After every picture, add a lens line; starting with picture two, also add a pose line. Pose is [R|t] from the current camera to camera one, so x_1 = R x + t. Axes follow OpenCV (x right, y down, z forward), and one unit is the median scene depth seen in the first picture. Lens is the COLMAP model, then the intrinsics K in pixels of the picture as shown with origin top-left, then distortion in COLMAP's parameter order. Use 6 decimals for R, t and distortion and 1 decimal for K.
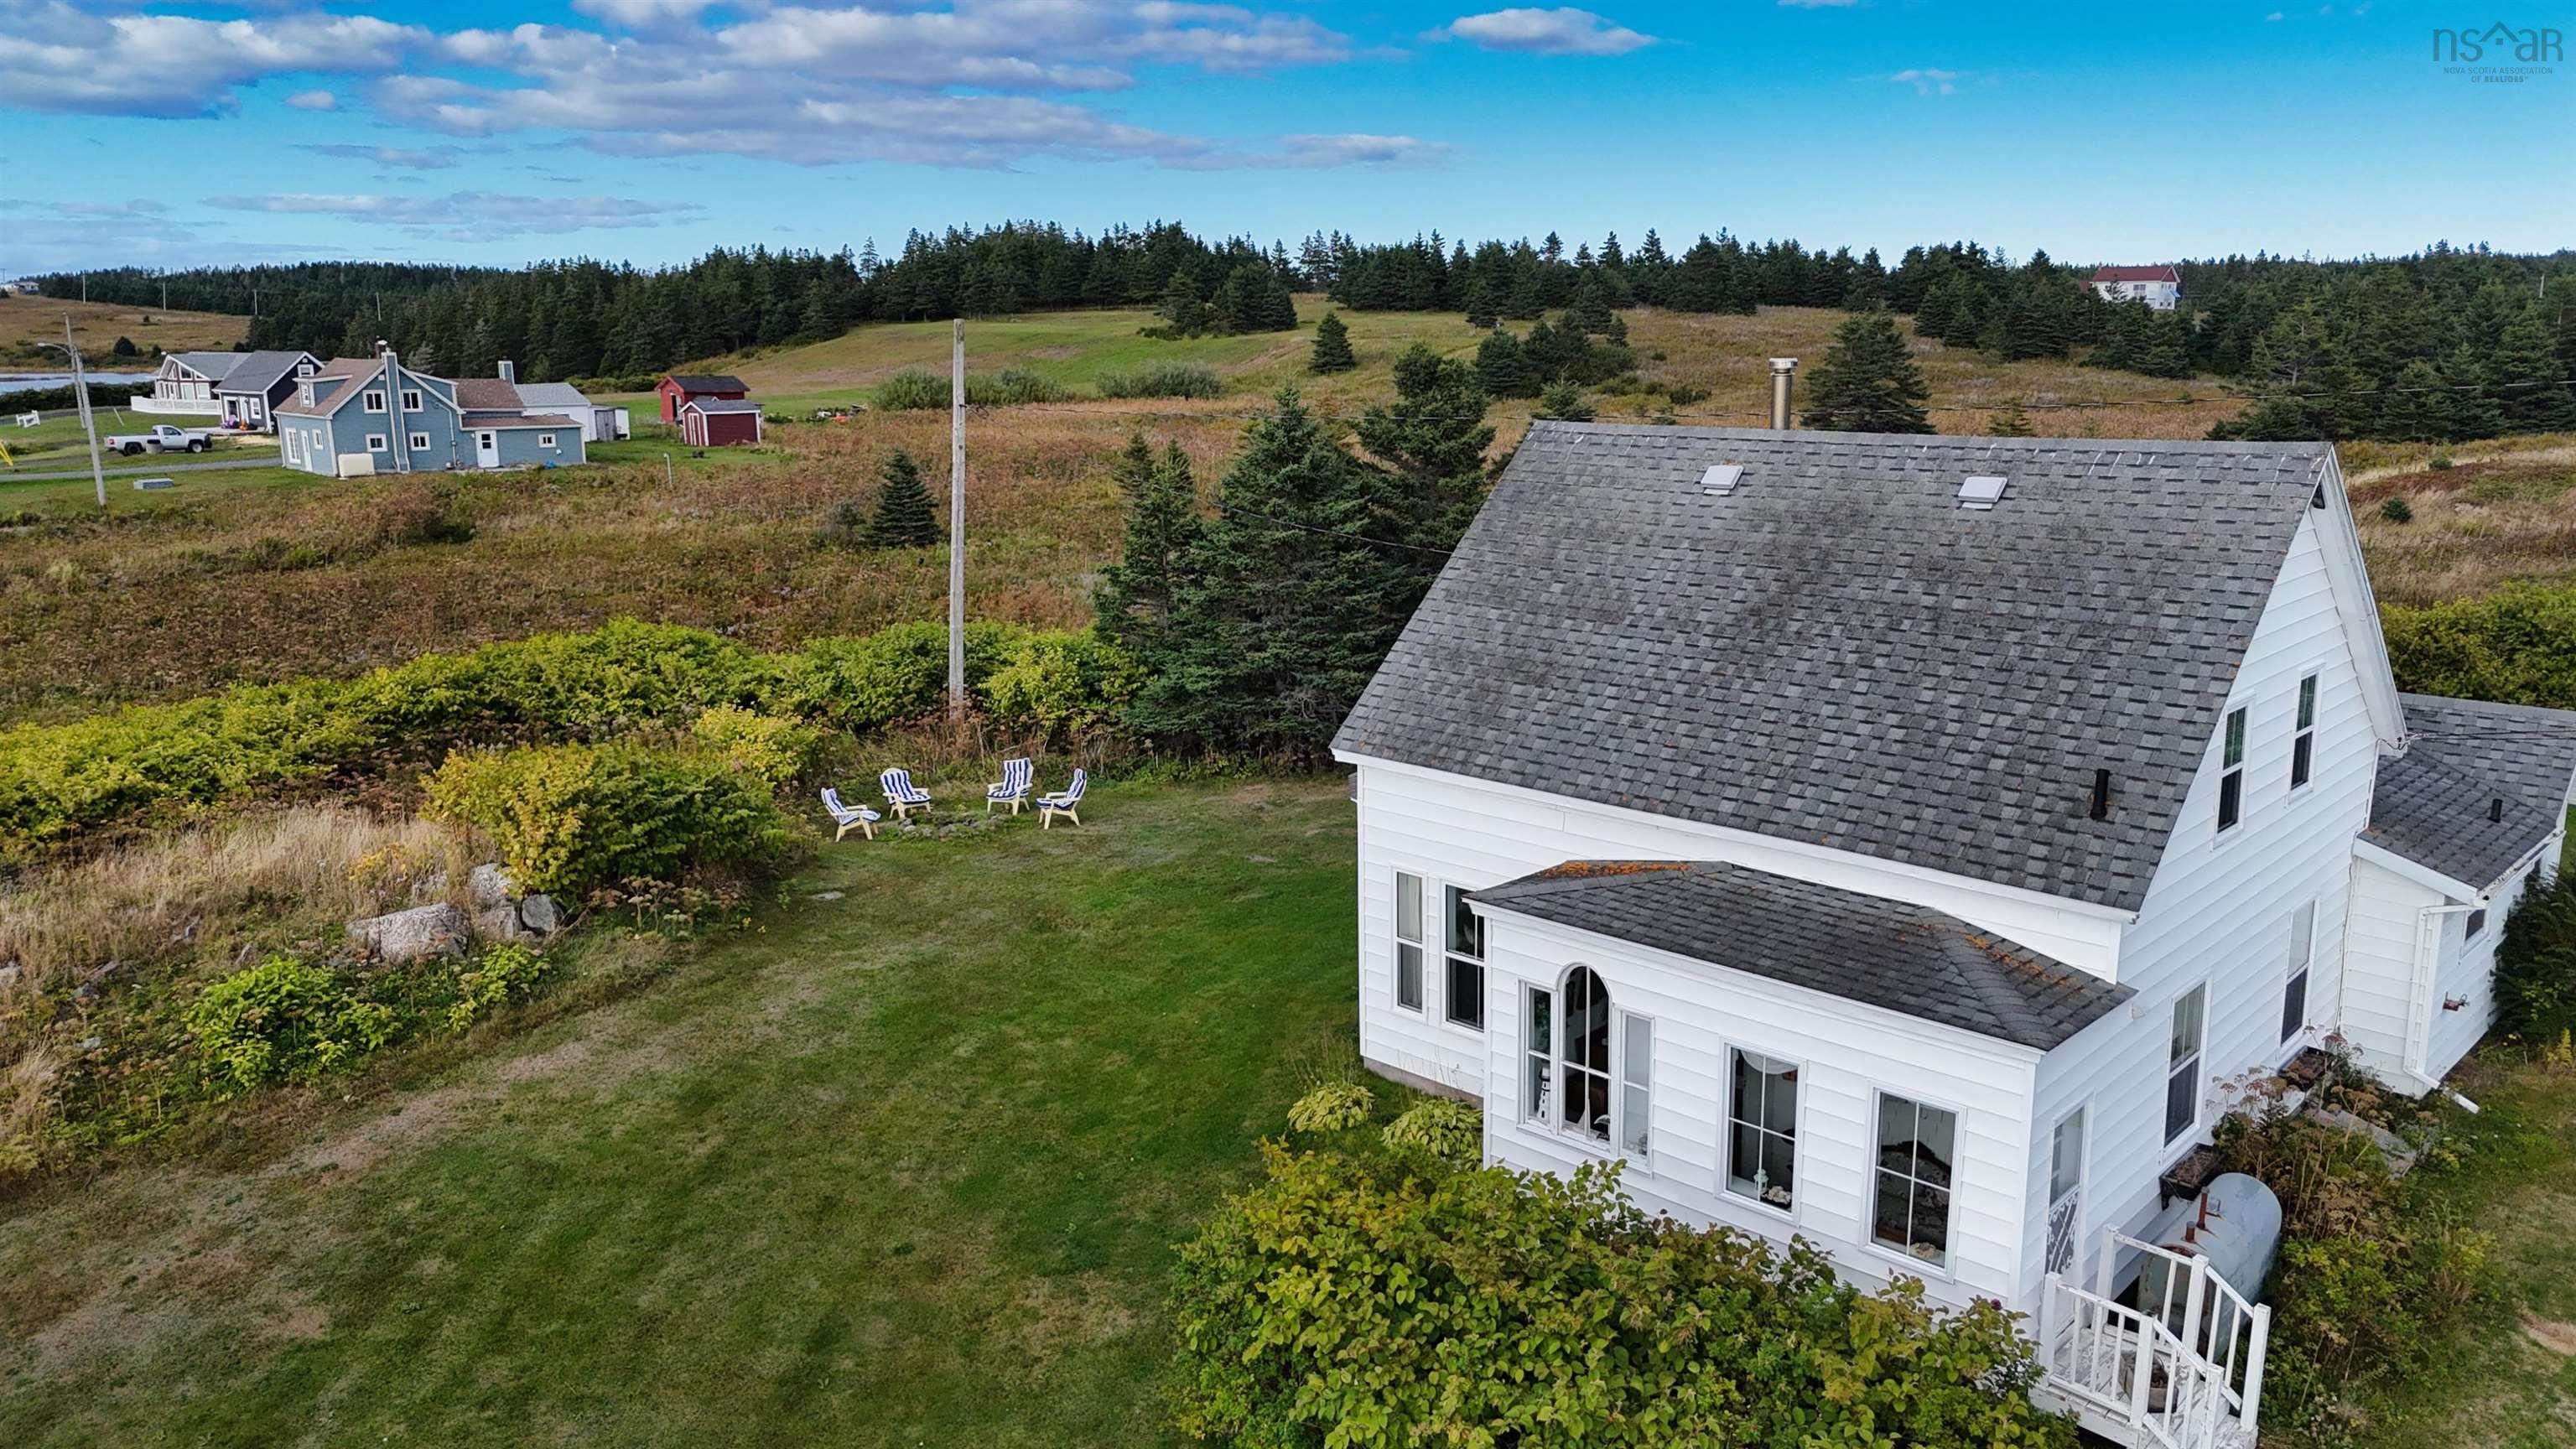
lens RADIAL K [[1876.0, 0, 1288.0], [0, 1876.0, 724.5], [0, 0, 1]] dist [0.112149, -0.153108]
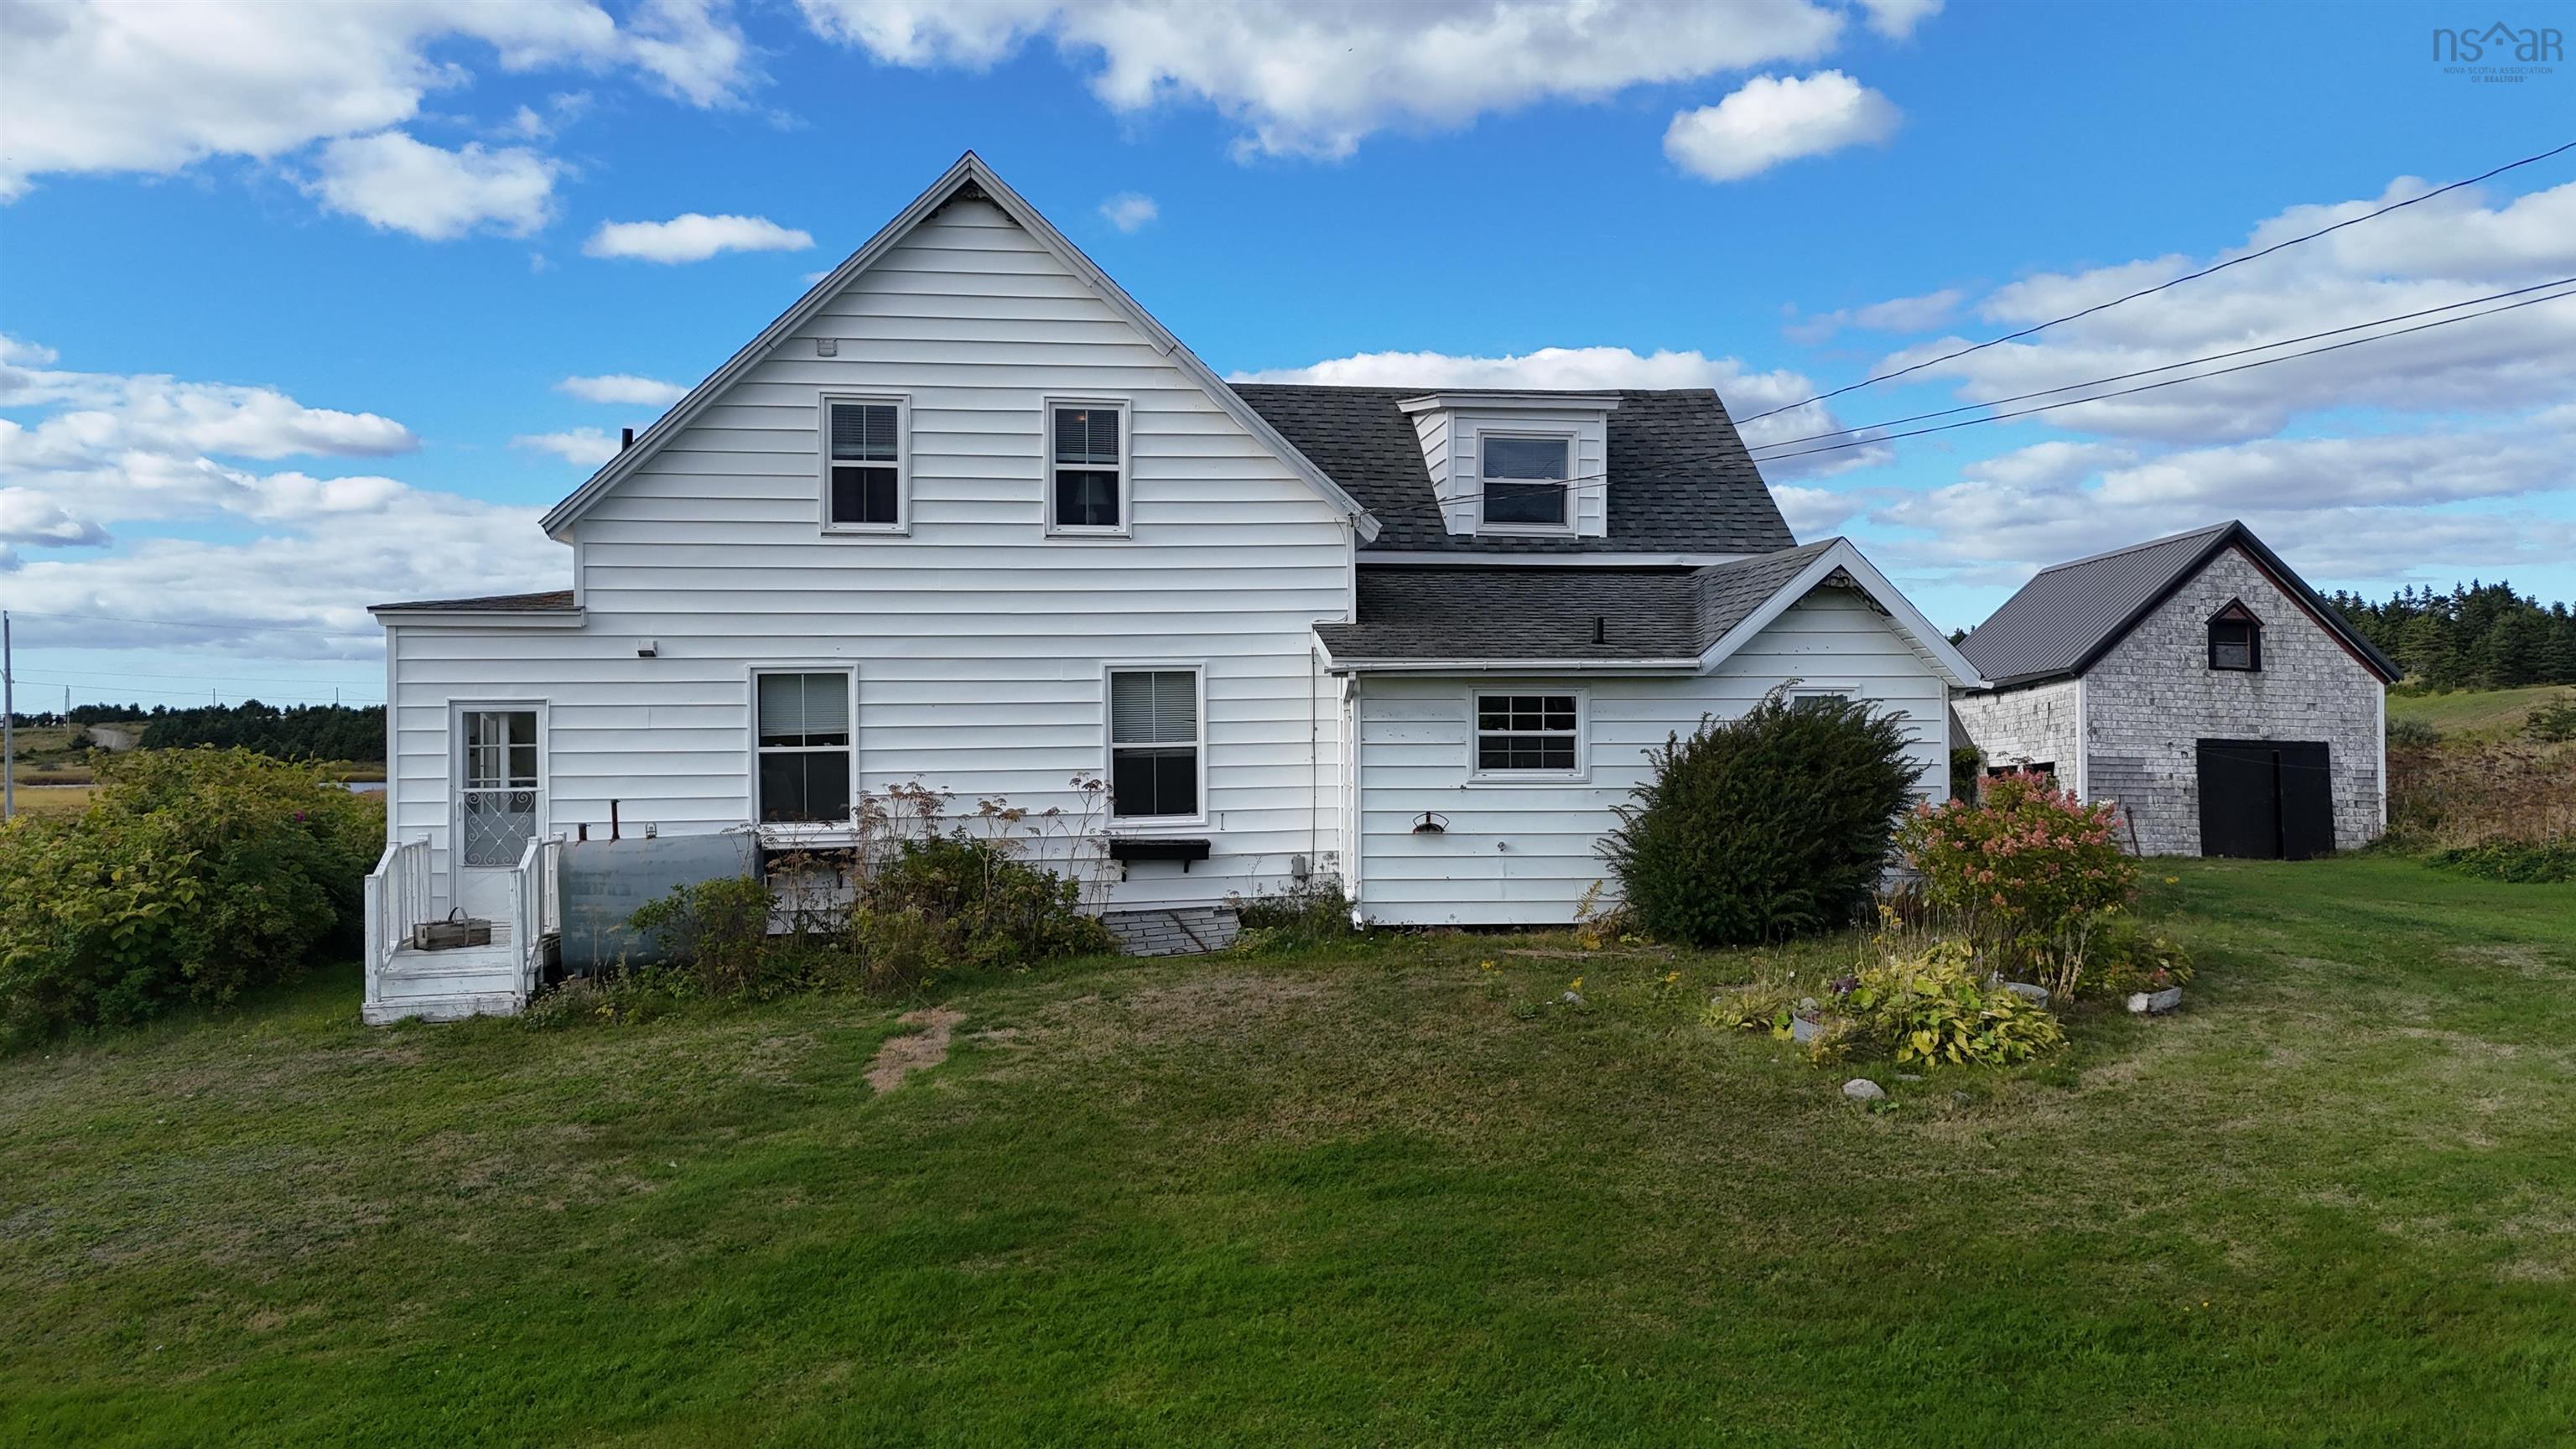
lens RADIAL K [[1878.3, 0, 1297.5], [0, 1878.3, 730.7], [0, 0, 1]] dist [0.063060, -0.064421]
pose [[0.770684, -0.004407, -0.637202, 0.206757], [-0.131691, 0.977287, -0.166037, 0.047548], [0.623461, 0.211876, 0.752599, 0.061491]]
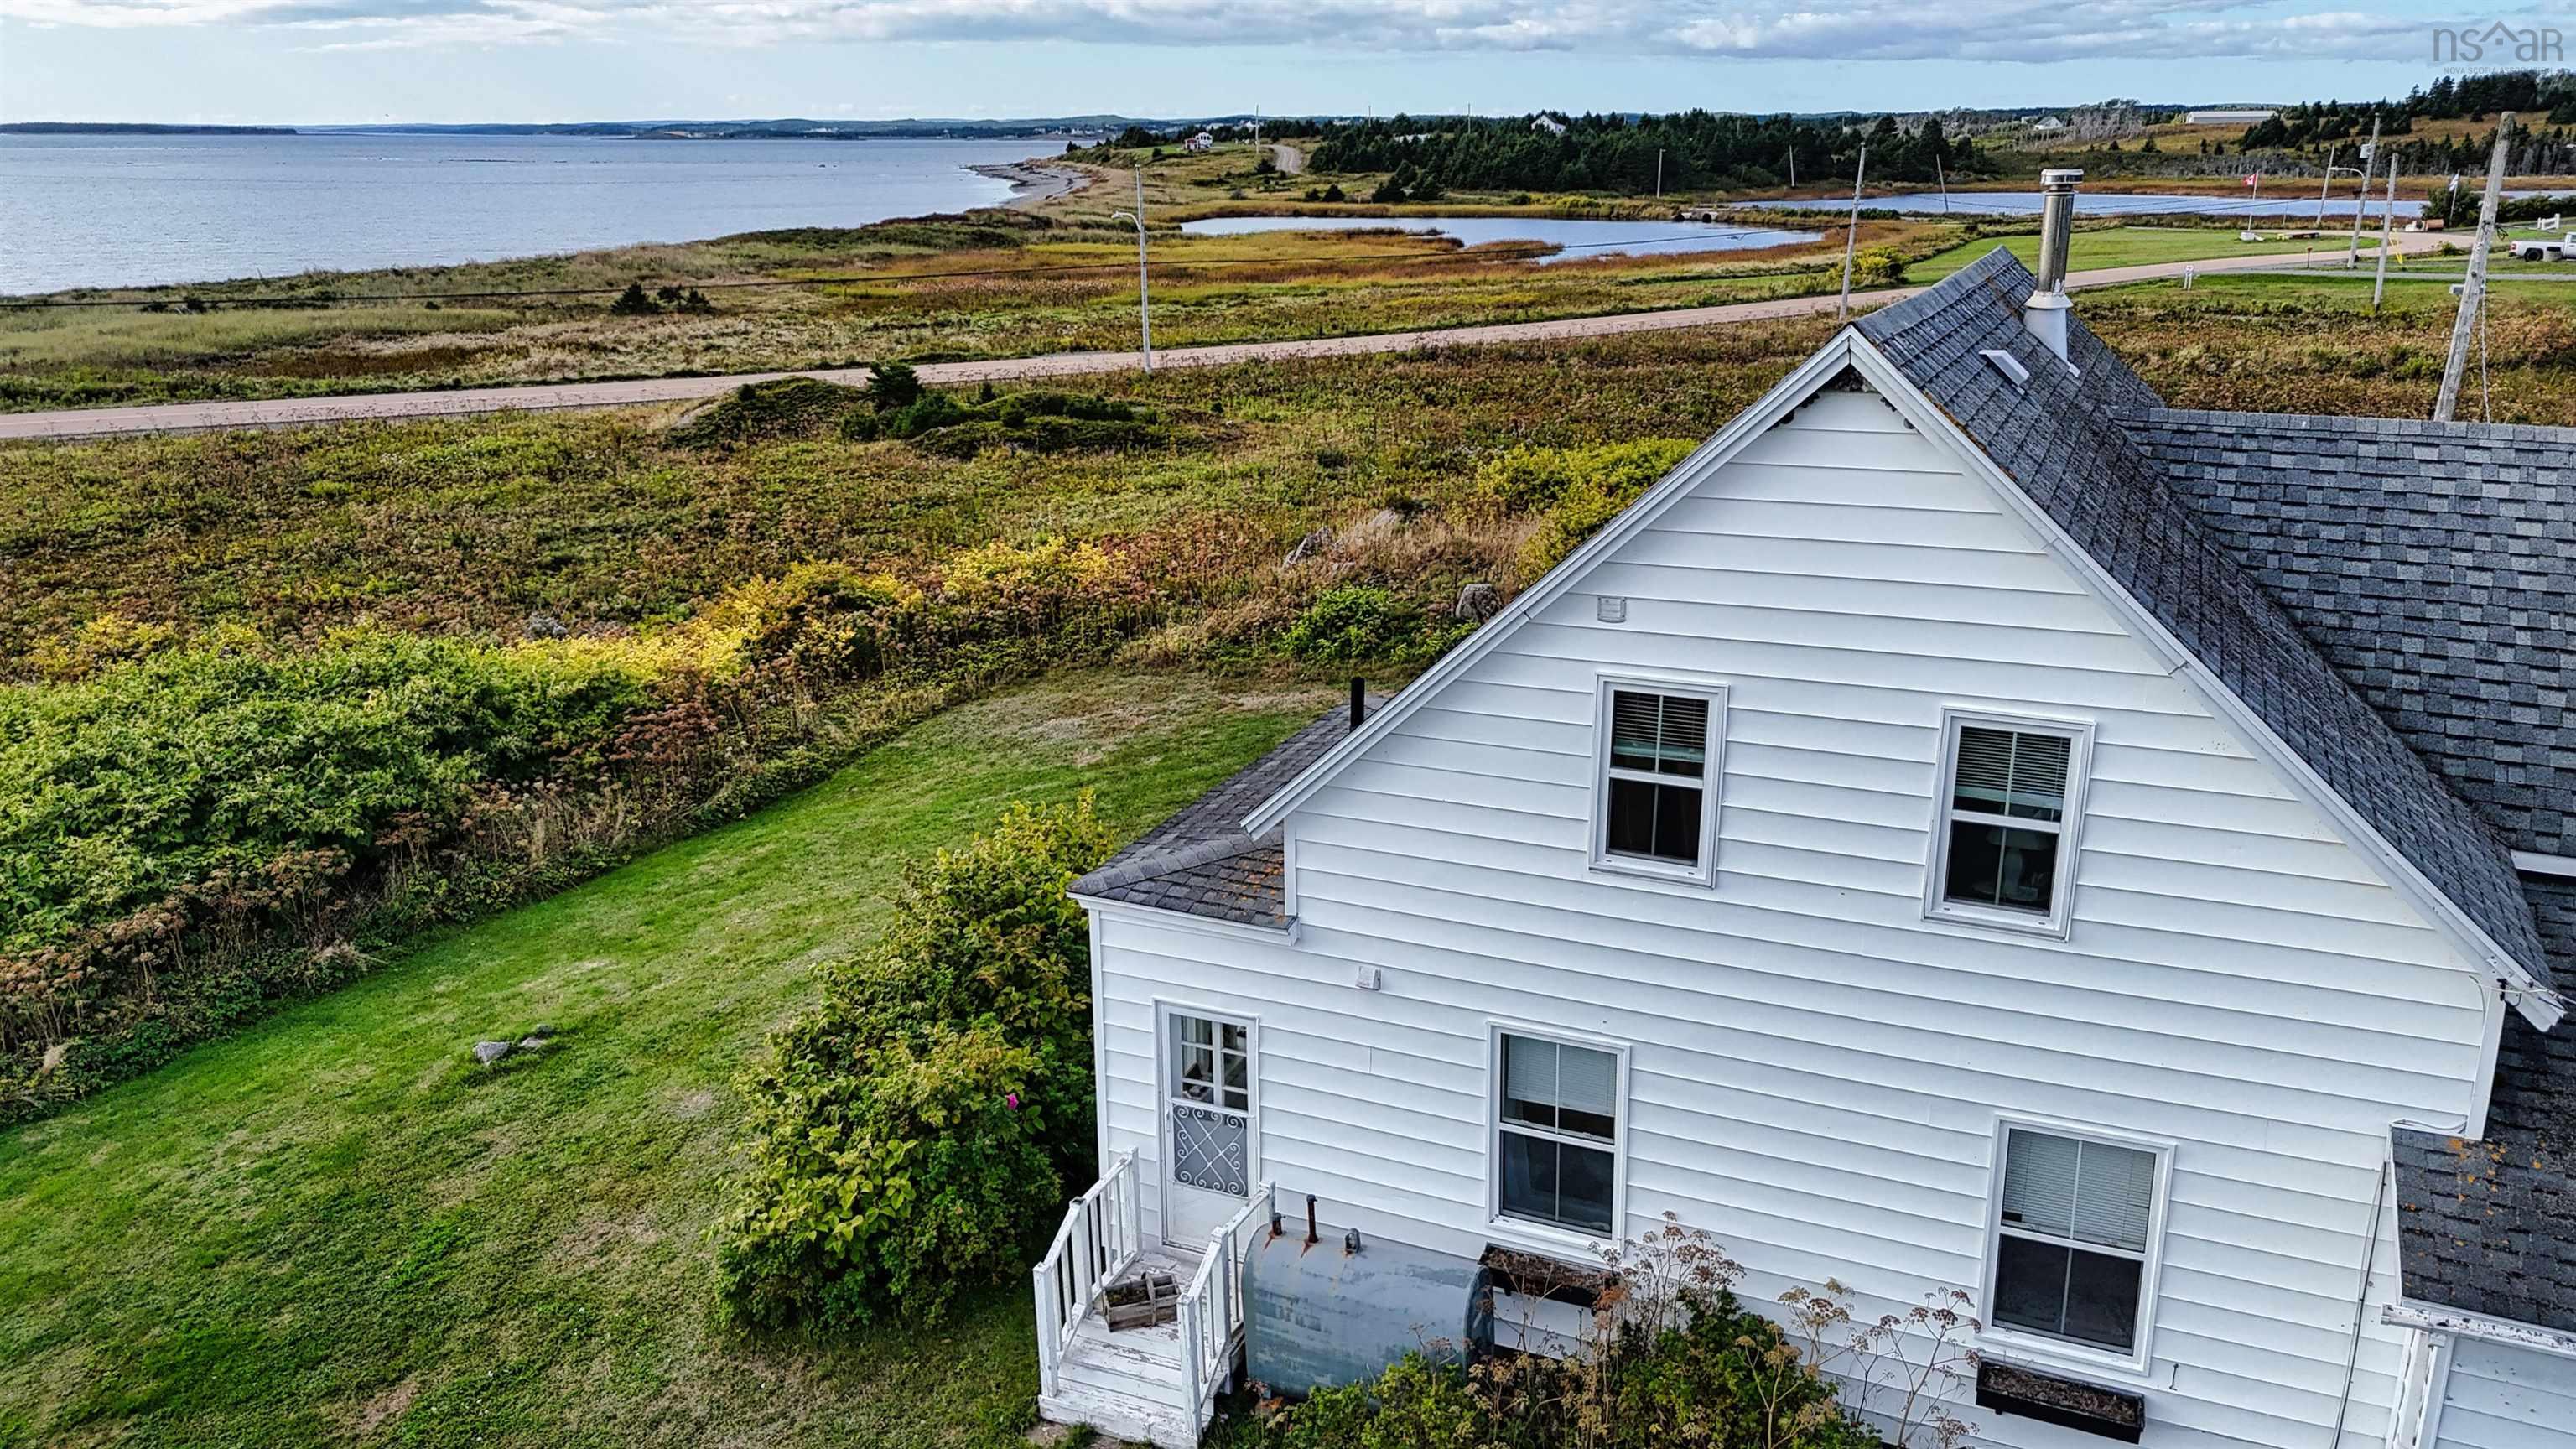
lens RADIAL K [[1878.3, 0, 1297.5], [0, 1878.3, 730.7], [0, 0, 1]] dist [0.063060, -0.064421]
pose [[0.323924, 0.284079, -0.902426, 0.166507], [-0.191009, 0.953849, 0.231705, -0.019961], [0.926601, 0.097316, 0.363236, 0.095816]]
